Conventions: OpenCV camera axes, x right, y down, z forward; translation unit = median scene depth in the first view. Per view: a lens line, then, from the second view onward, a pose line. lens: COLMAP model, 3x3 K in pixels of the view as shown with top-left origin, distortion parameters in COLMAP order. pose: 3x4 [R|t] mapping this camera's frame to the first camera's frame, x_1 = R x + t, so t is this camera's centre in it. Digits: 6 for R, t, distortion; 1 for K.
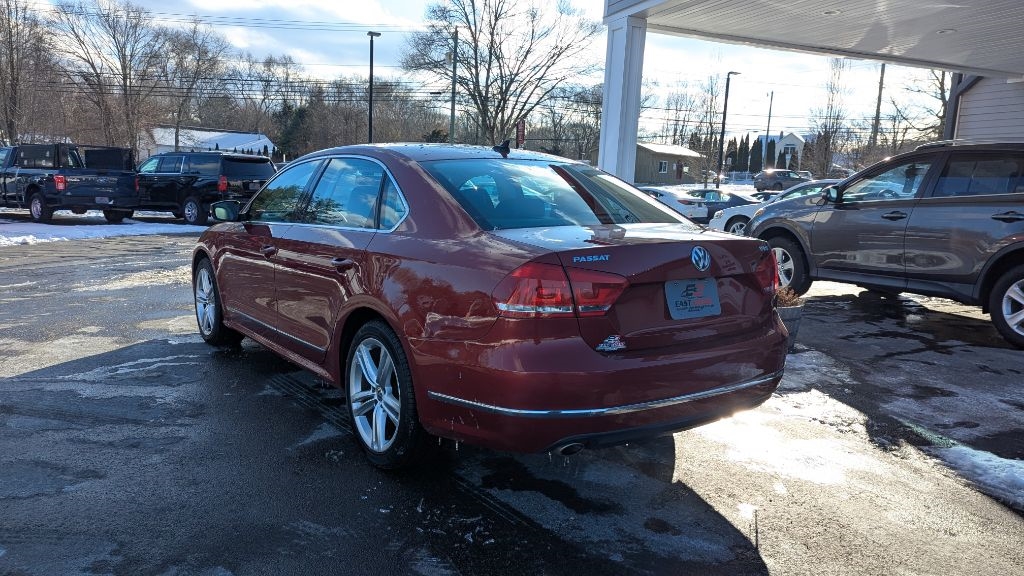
lens RADIAL K [[727.0, 0, 524.2], [0, 727.0, 289.1], [0, 0, 1]] dist [0.062831, -0.057757]
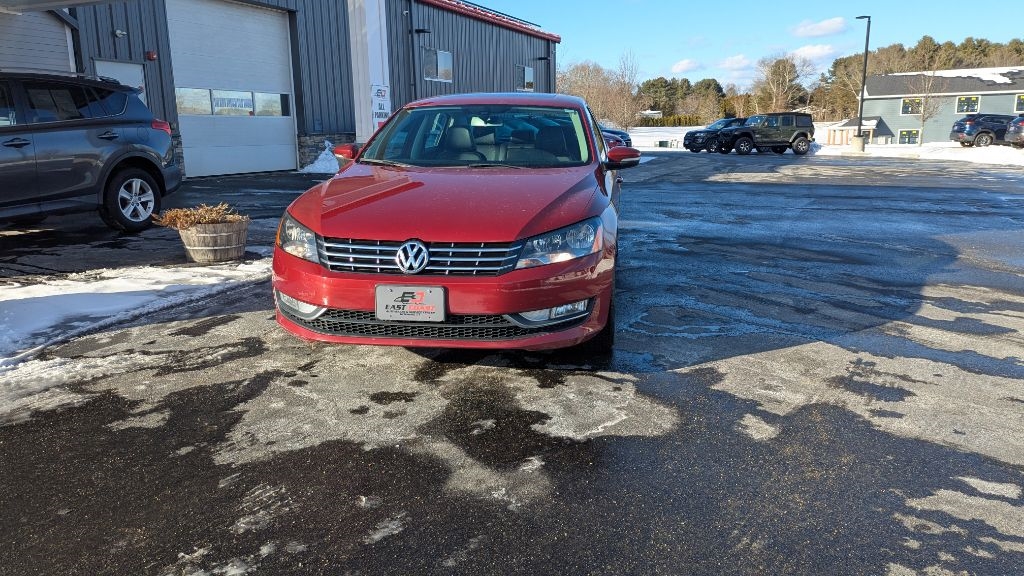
lens RADIAL K [[727.0, 0, 529.3], [0, 727.0, 284.6], [0, 0, 1]] dist [0.062831, -0.057757]
pose [[-0.716001, -0.177380, 0.675189, -0.081267], [0.083710, 0.938387, 0.335294, -0.022935], [-0.693063, 0.296591, -0.657037, 0.143786]]
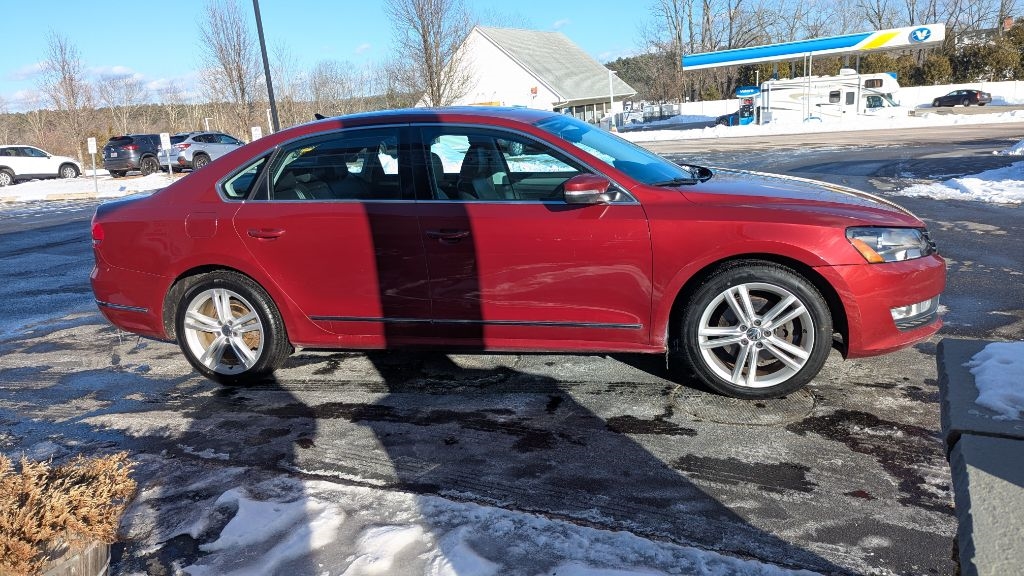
lens RADIAL K [[727.0, 0, 507.3], [0, 727.0, 280.5], [0, 0, 1]] dist [0.062831, -0.057757]
pose [[-0.778326, 0.168113, -0.604936, 0.033078], [-0.040945, 0.947846, 0.316089, -0.021876], [0.626524, 0.270789, -0.730849, 0.139446]]
